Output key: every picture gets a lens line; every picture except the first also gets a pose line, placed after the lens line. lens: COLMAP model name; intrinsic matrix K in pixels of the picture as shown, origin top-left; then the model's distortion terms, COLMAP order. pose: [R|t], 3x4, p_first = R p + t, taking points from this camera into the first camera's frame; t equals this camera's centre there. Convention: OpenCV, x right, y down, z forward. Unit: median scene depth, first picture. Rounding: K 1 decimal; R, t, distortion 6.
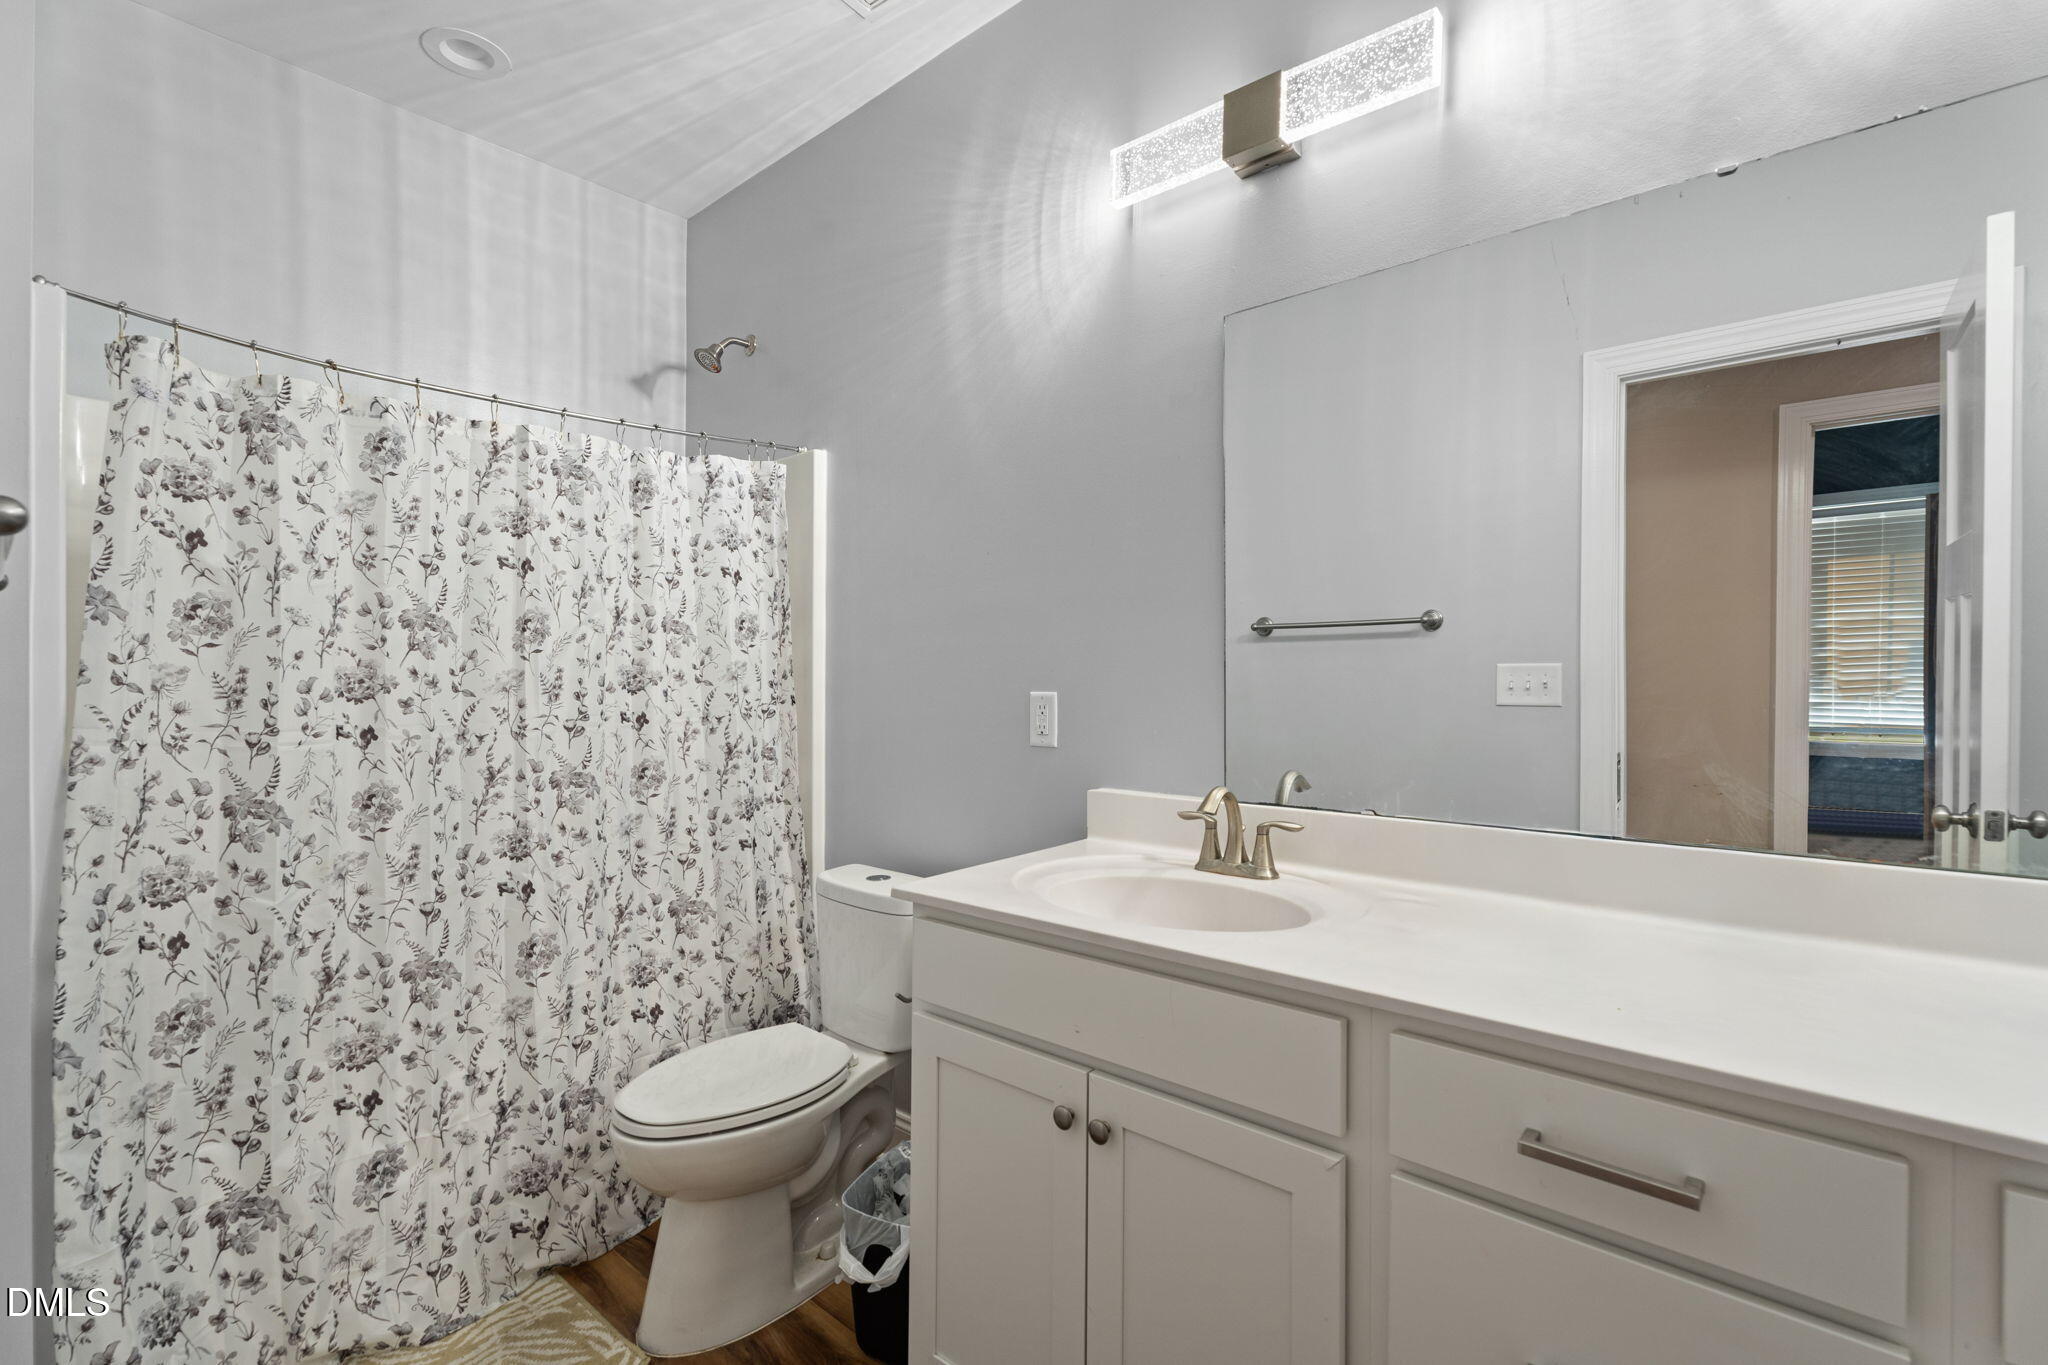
lens RADIAL K [[901.2, 0, 1032.6], [0, 901.2, 672.3], [0, 0, 1]] dist [0.002421, -0.000392]
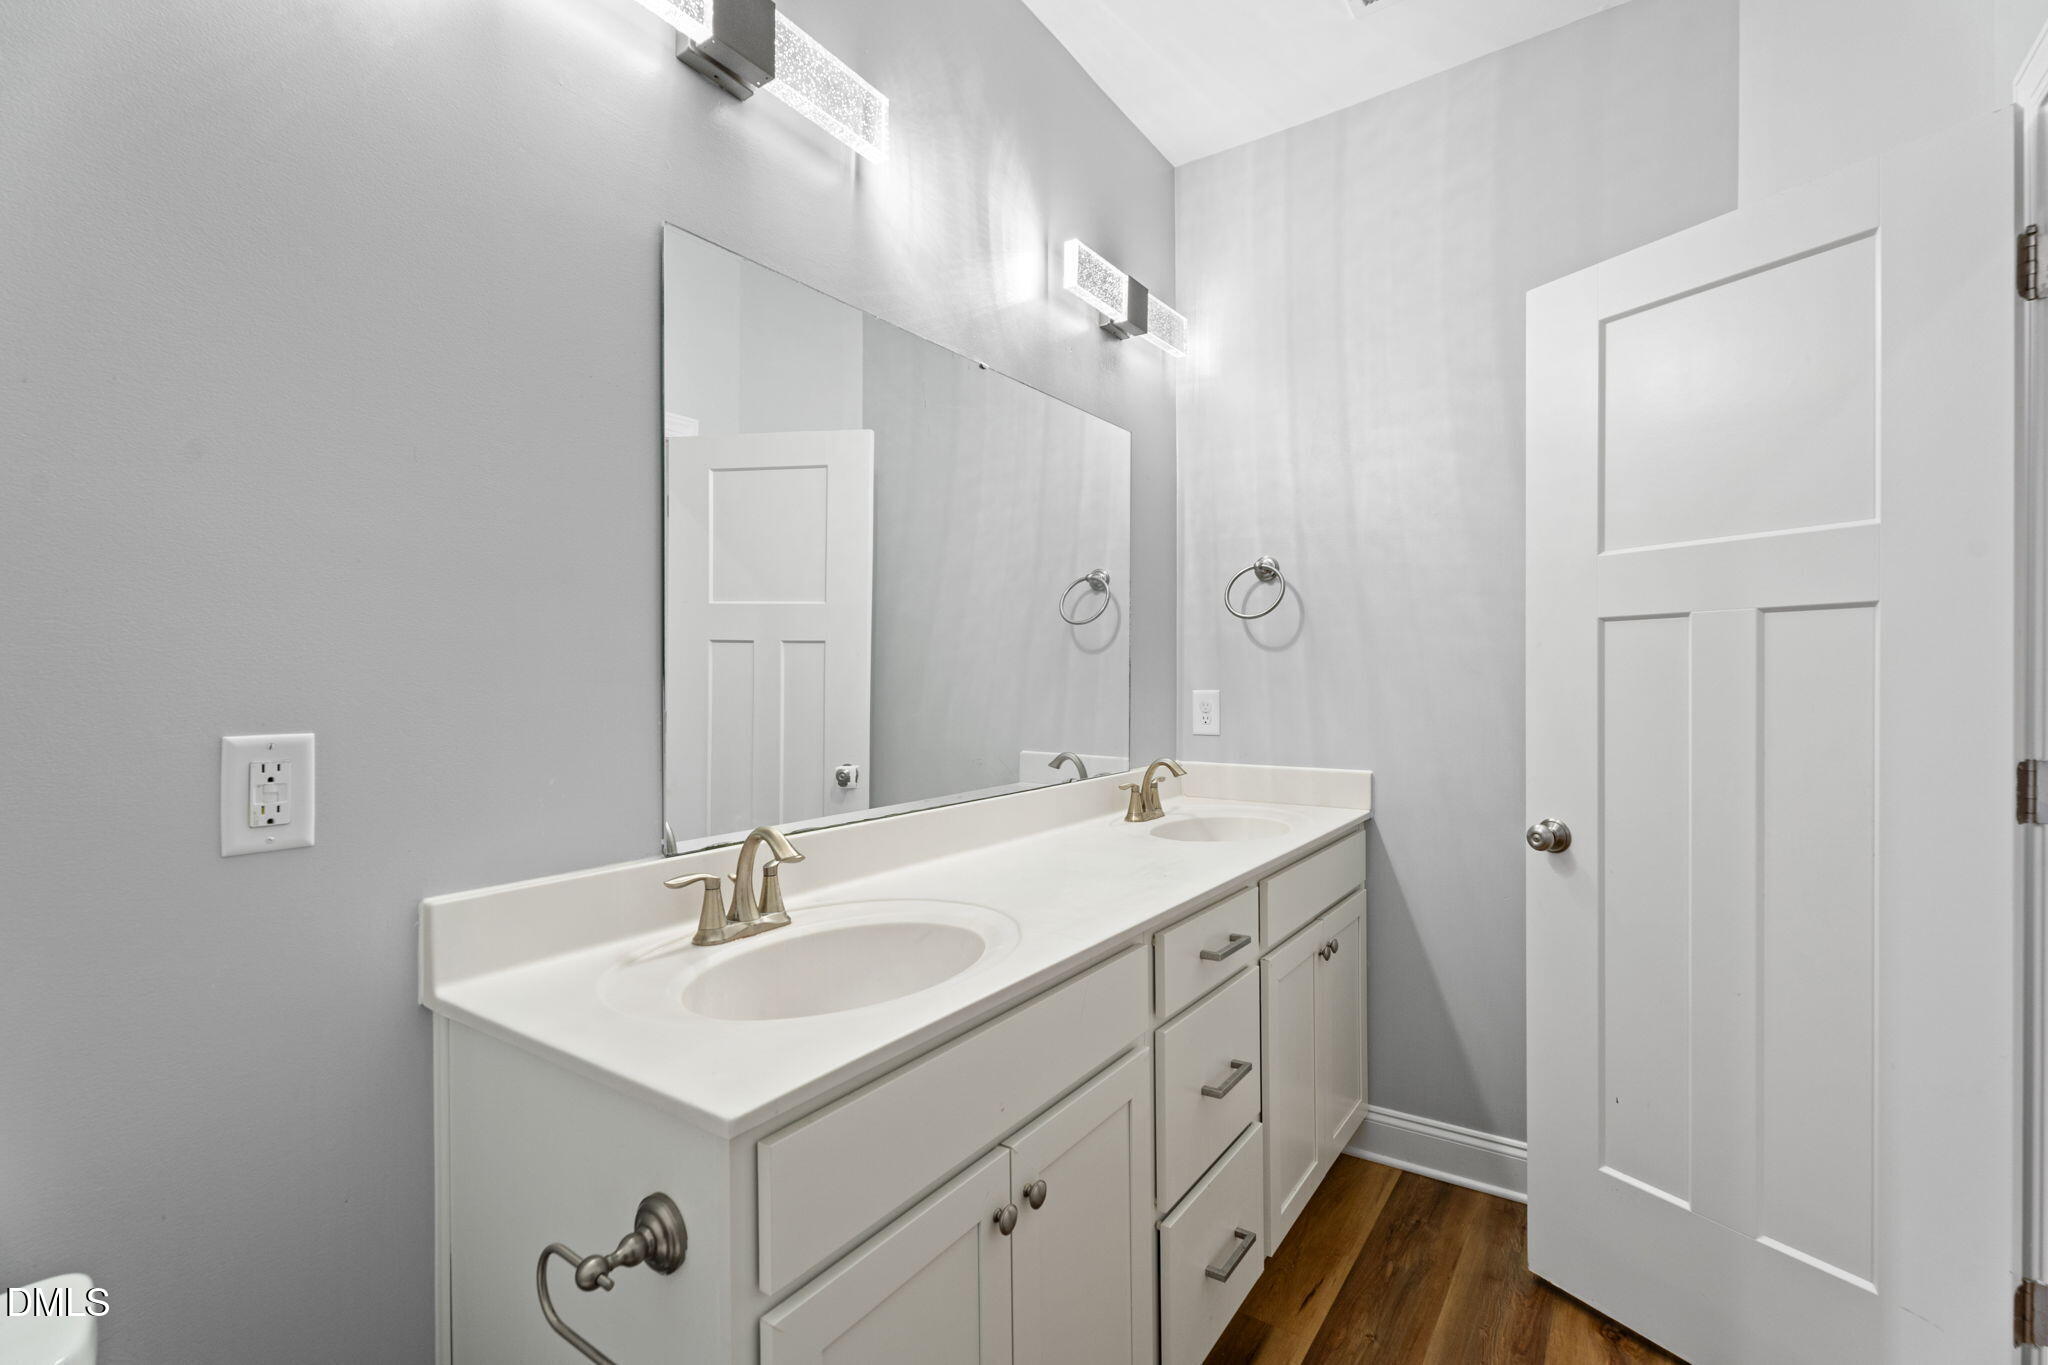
lens RADIAL K [[901.2, 0, 1032.6], [0, 901.2, 672.3], [0, 0, 1]] dist [0.002421, -0.000392]
pose [[-0.094156, 0.001663, 0.995556, -0.627356], [0.001987, 0.999997, -0.001483, -0.011132], [-0.995555, 0.001839, -0.094159, 0.820619]]
